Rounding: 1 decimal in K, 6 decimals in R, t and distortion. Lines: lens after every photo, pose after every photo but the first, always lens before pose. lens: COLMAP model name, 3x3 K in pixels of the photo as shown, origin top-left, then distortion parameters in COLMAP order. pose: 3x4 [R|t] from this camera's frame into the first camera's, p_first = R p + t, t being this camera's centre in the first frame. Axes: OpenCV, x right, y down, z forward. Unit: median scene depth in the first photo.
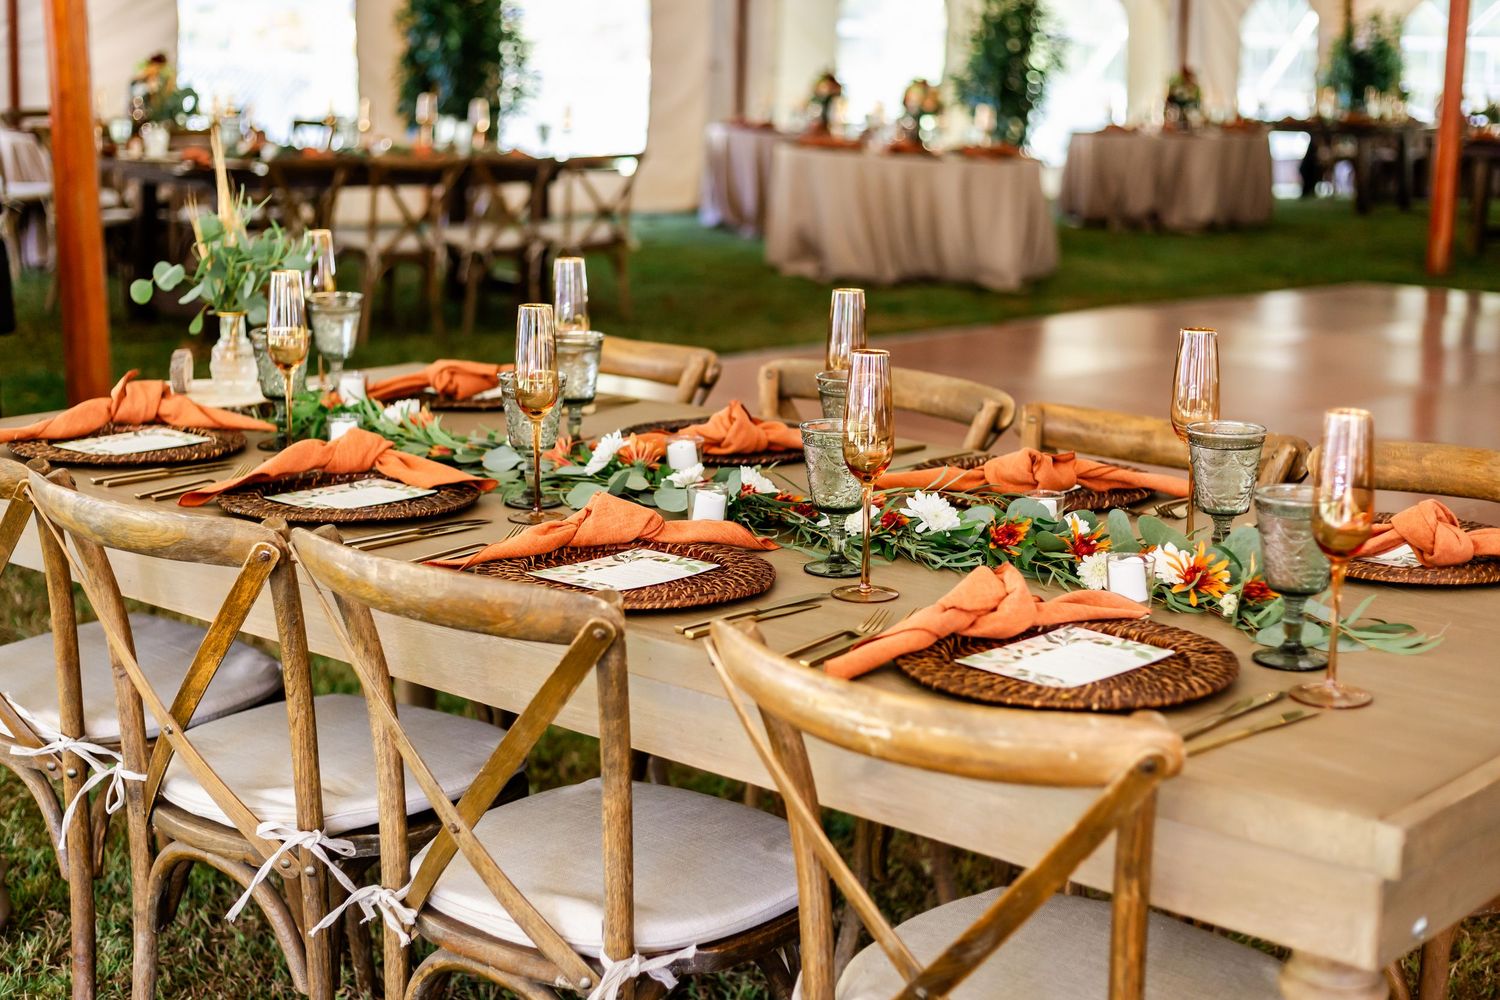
lens RADIAL K [[2215.4, 0, 750.0], [0, 2215.4, 500.0], [0, 0, 1]] dist [-0.002203, -0.063224]
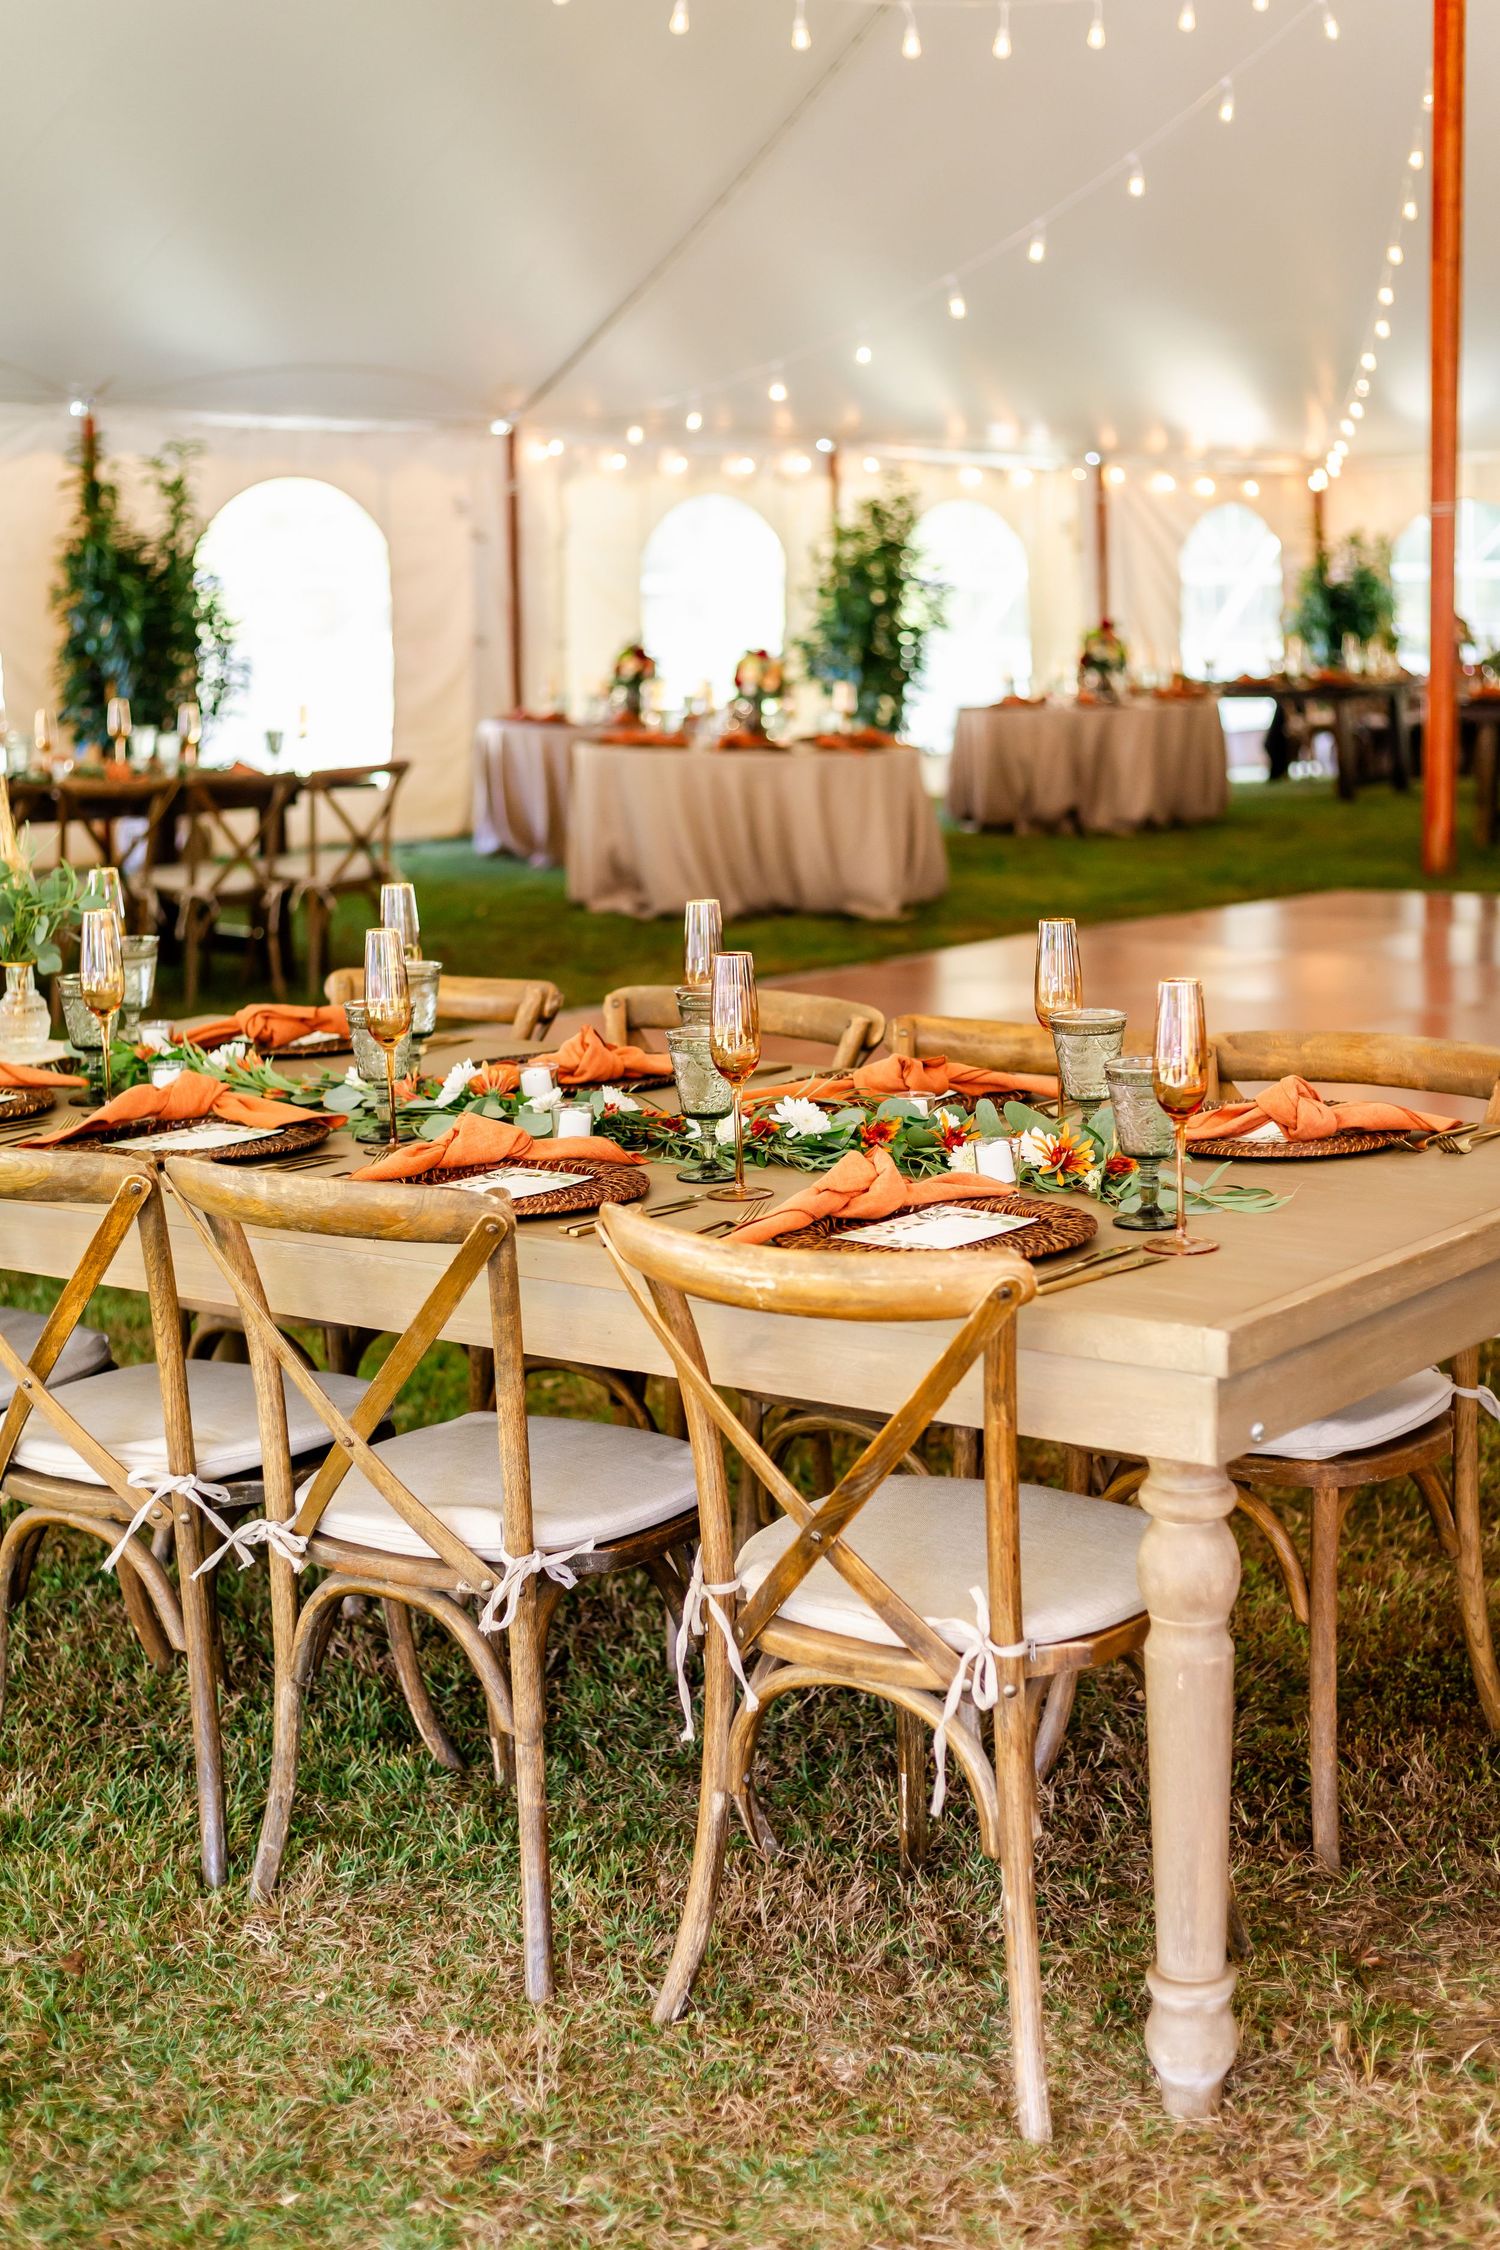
lens RADIAL K [[3176.4, 0, 750.0], [0, 3176.4, 1125.0], [0, 0, 1]] dist [-0.006093, -0.003318]
pose [[0.996431, -0.050916, 0.067327, -0.032415], [0.053386, 0.997946, -0.035415, 0.051363], [-0.065385, 0.038882, 0.997102, -0.365185]]
